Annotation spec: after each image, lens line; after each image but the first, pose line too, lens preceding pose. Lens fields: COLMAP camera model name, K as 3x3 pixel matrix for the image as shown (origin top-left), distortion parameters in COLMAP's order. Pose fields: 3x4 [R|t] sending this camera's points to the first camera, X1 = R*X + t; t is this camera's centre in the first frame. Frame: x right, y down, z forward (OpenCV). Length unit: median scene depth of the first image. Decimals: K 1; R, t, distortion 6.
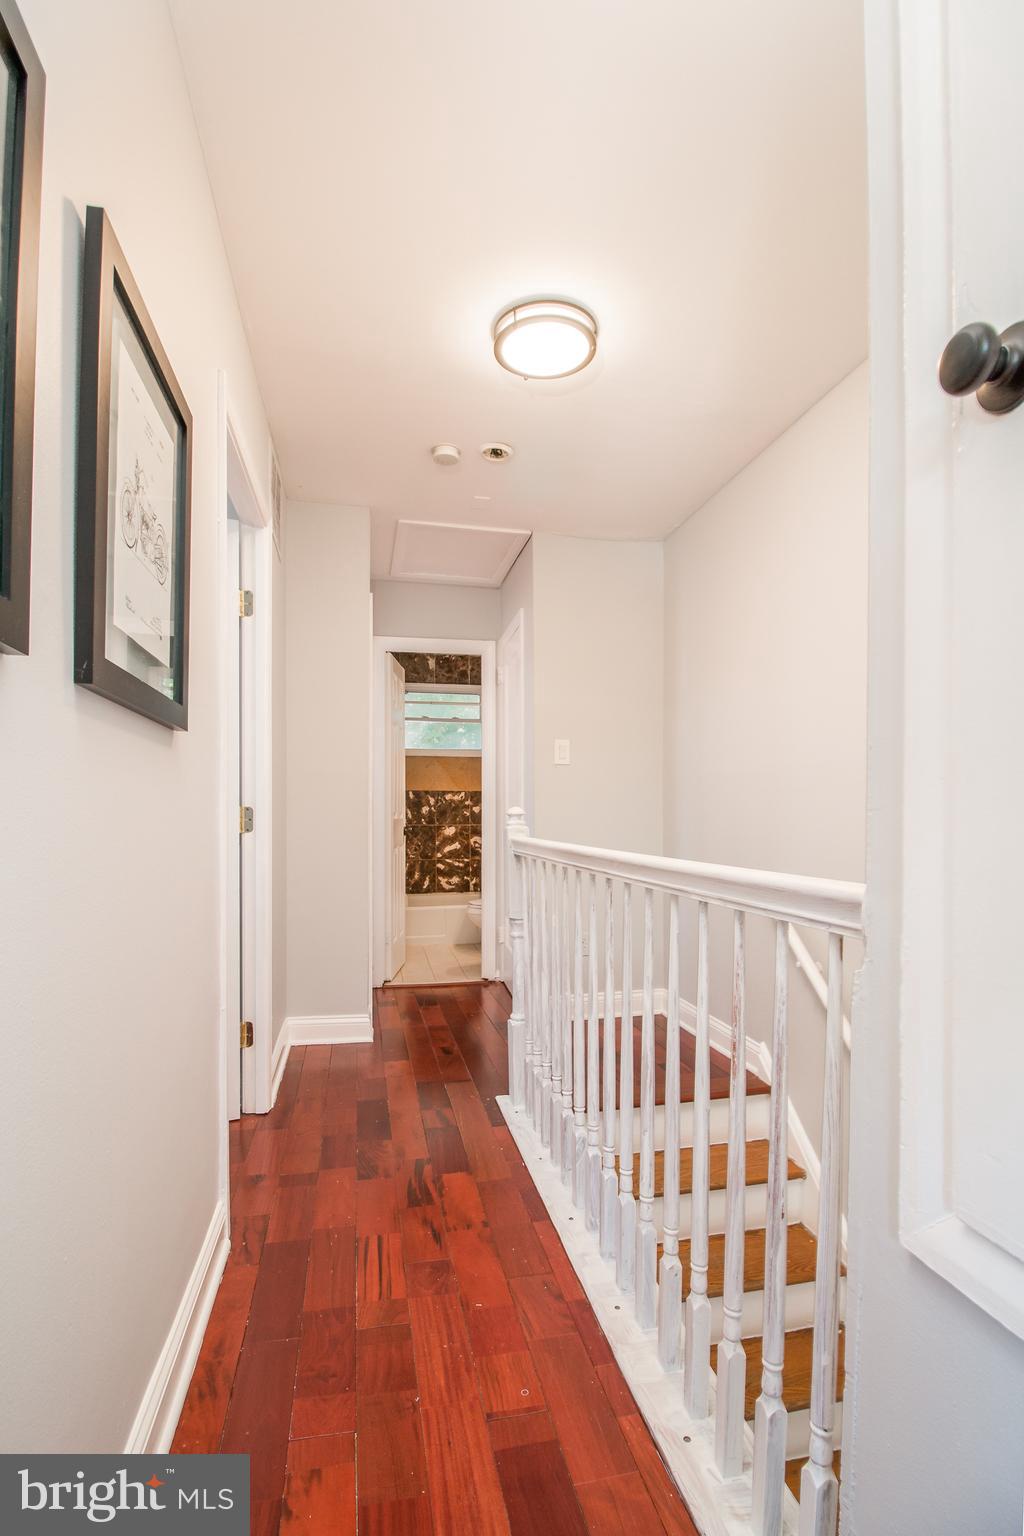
lens RADIAL K [[684.9, 0, 510.6], [0, 684.9, 826.5], [0, 0, 1]] dist [-0.000397, -0.000072]
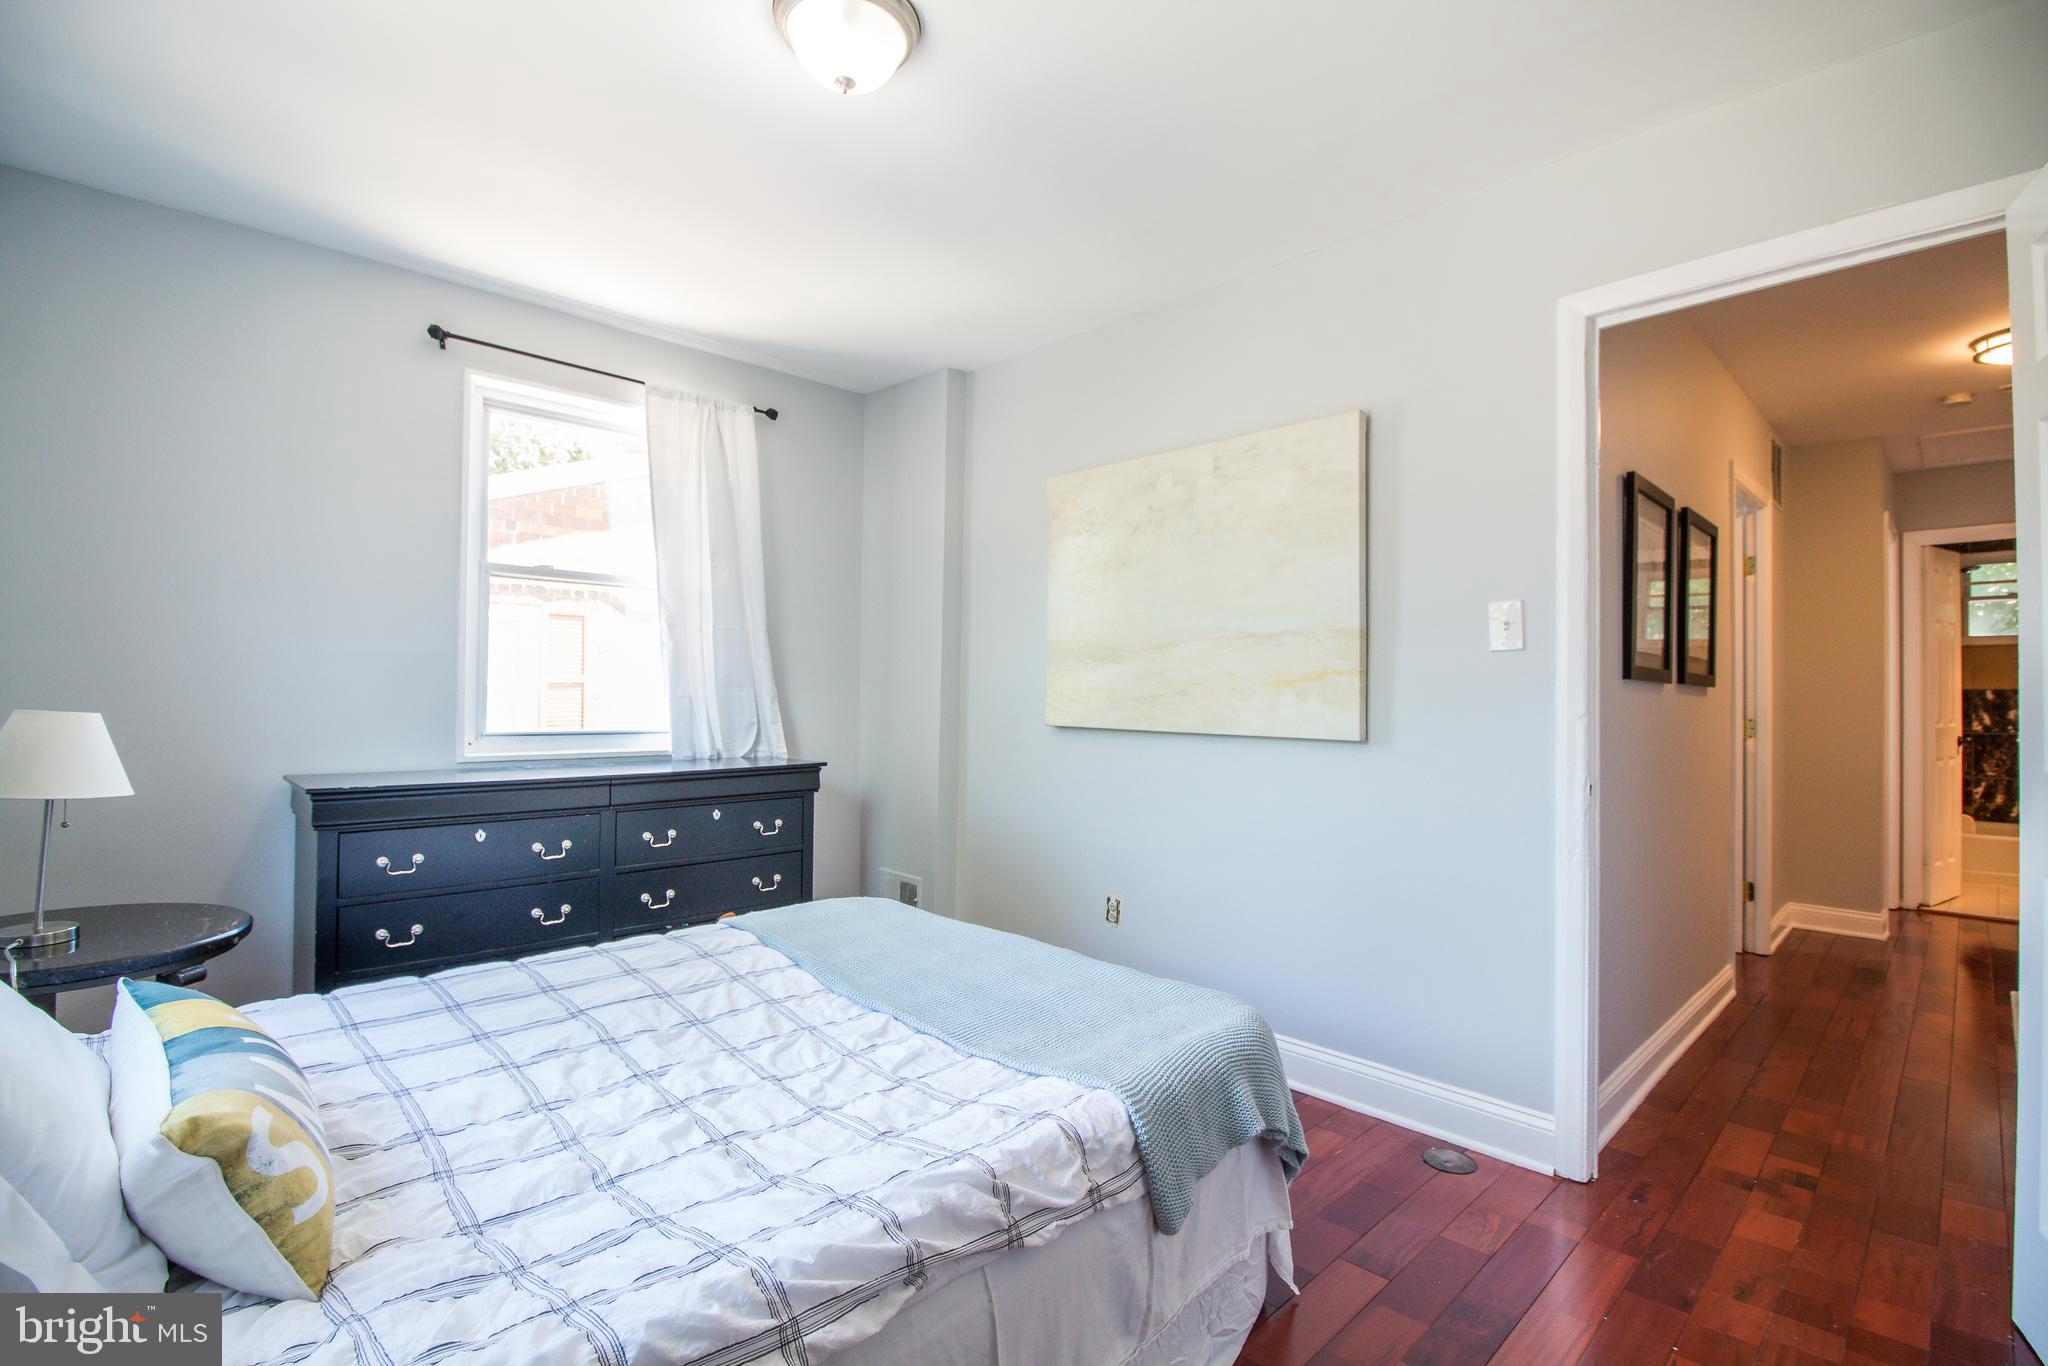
lens RADIAL K [[930.1, 0, 1024.0], [0, 930.1, 683.0], [0, 0, 1]] dist [0.001131, -0.013743]
pose [[0.514475, -0.011063, -0.857434, 0.182456], [-0.020686, 0.999466, -0.025308, -0.010461], [0.857256, 0.030757, 0.513971, -0.478879]]
